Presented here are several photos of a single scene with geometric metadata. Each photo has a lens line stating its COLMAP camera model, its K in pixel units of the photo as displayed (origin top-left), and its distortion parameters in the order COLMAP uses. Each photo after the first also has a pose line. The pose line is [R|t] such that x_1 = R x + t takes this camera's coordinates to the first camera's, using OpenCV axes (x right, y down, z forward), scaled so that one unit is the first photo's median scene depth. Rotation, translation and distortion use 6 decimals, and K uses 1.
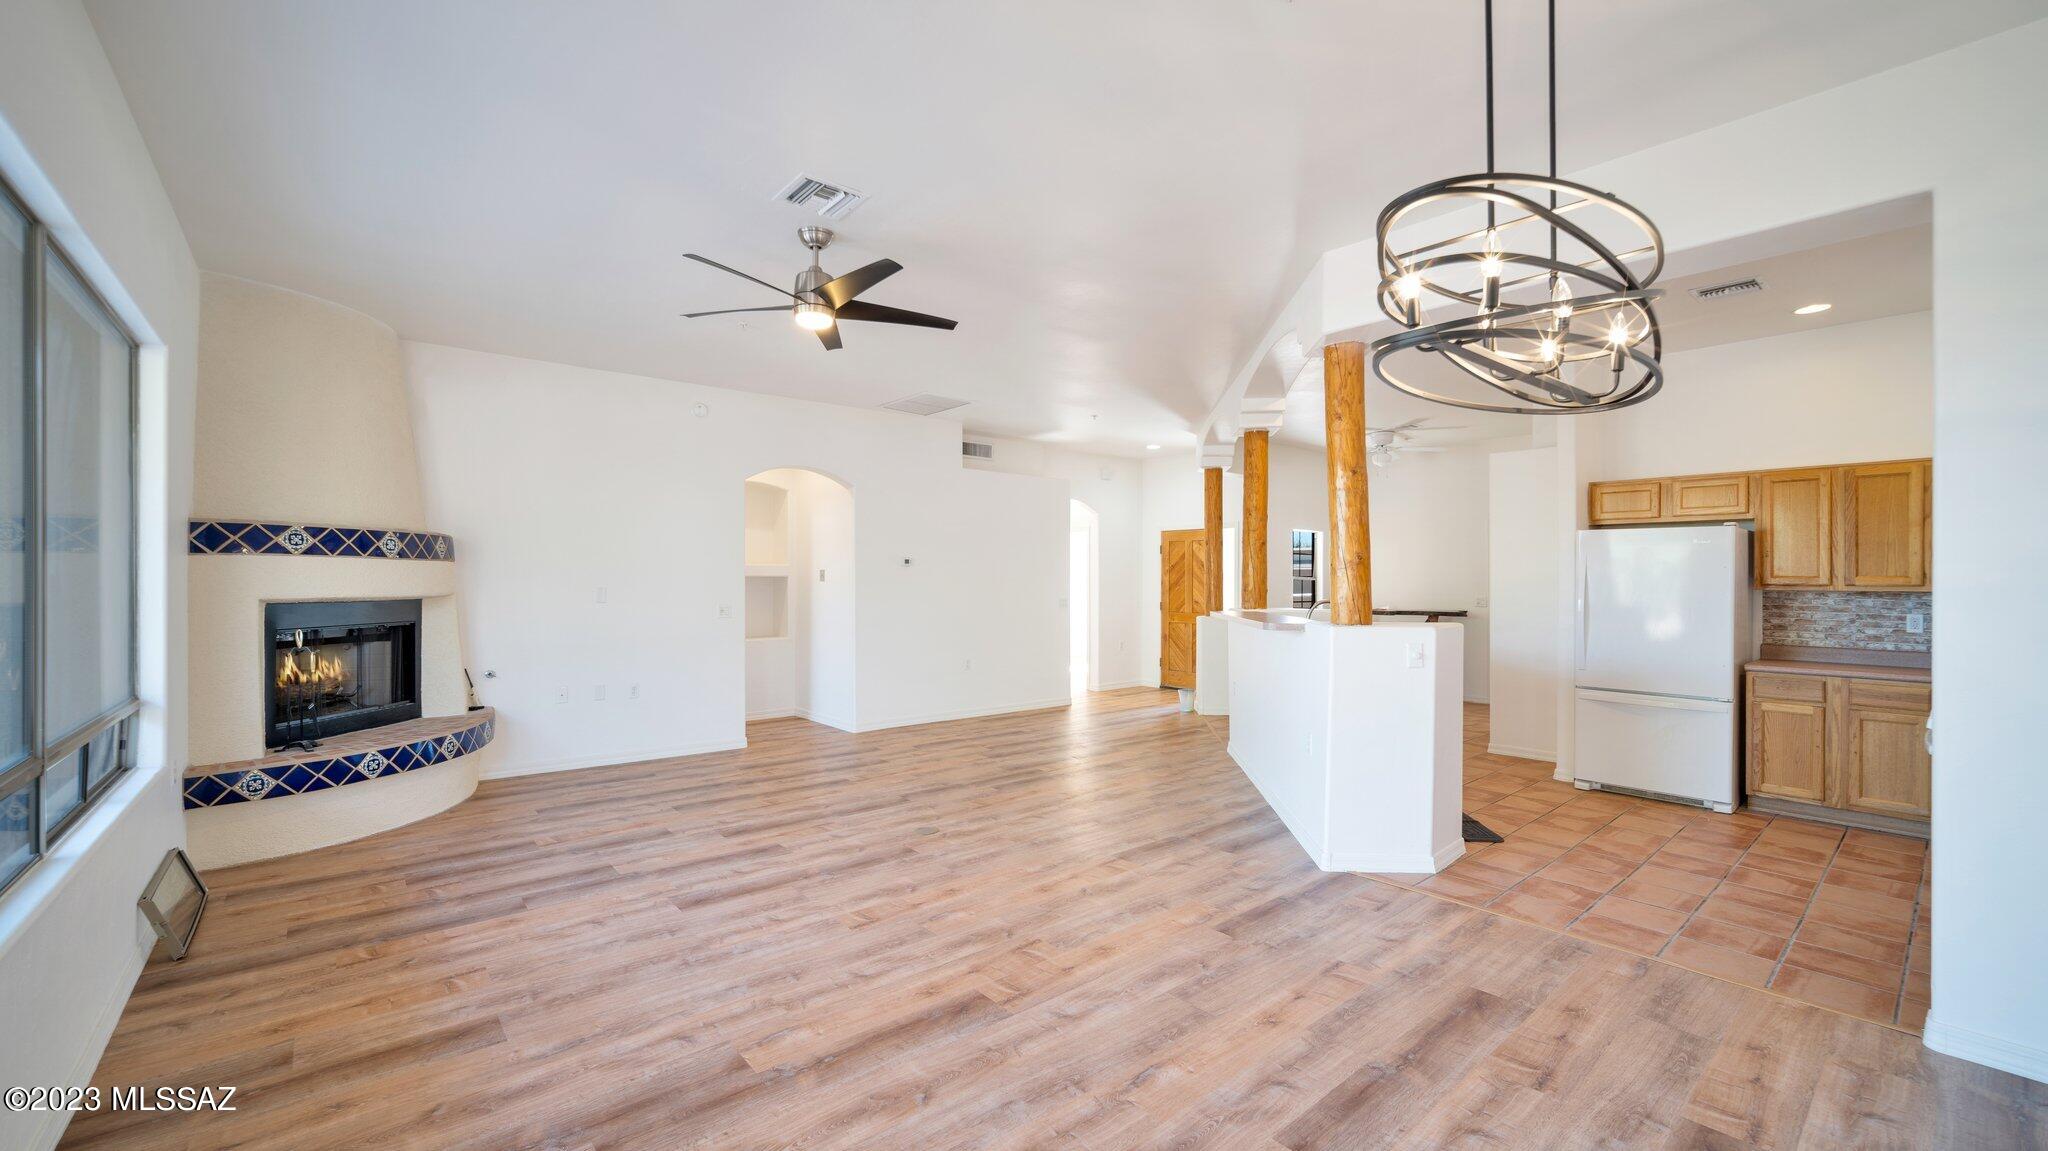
lens RADIAL K [[837.7, 0, 1018.8], [0, 837.7, 570.8], [0, 0, 1]] dist [0.000907, 0.003043]
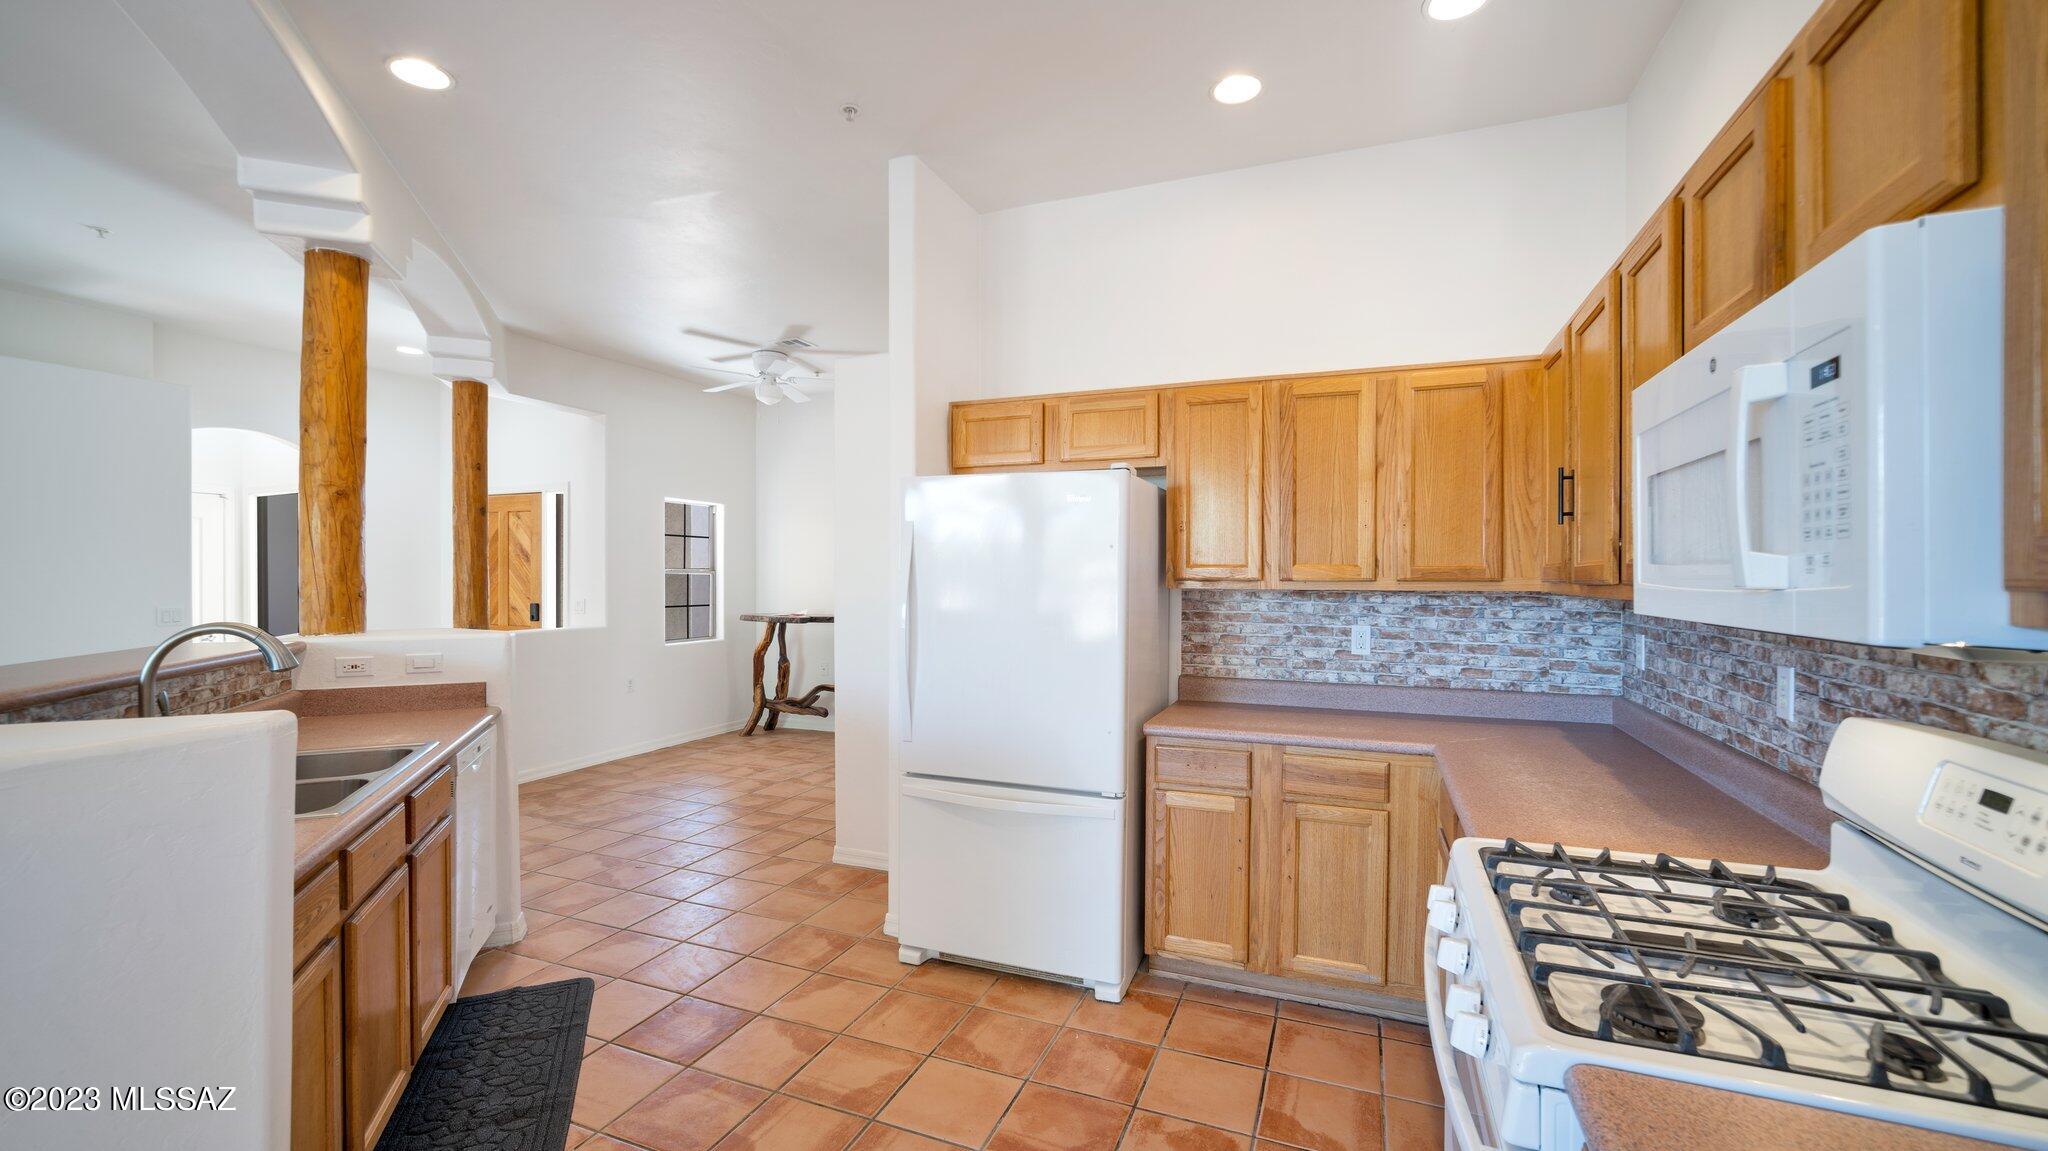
lens RADIAL K [[837.7, 0, 1027.4], [0, 837.7, 575.9], [0, 0, 1]] dist [0.000907, 0.003043]
pose [[0.891824, -0.004061, 0.452364, 0.554501], [-0.001981, 0.999915, 0.012882, 0.006710], [-0.452378, -0.012385, 0.891740, 0.550994]]
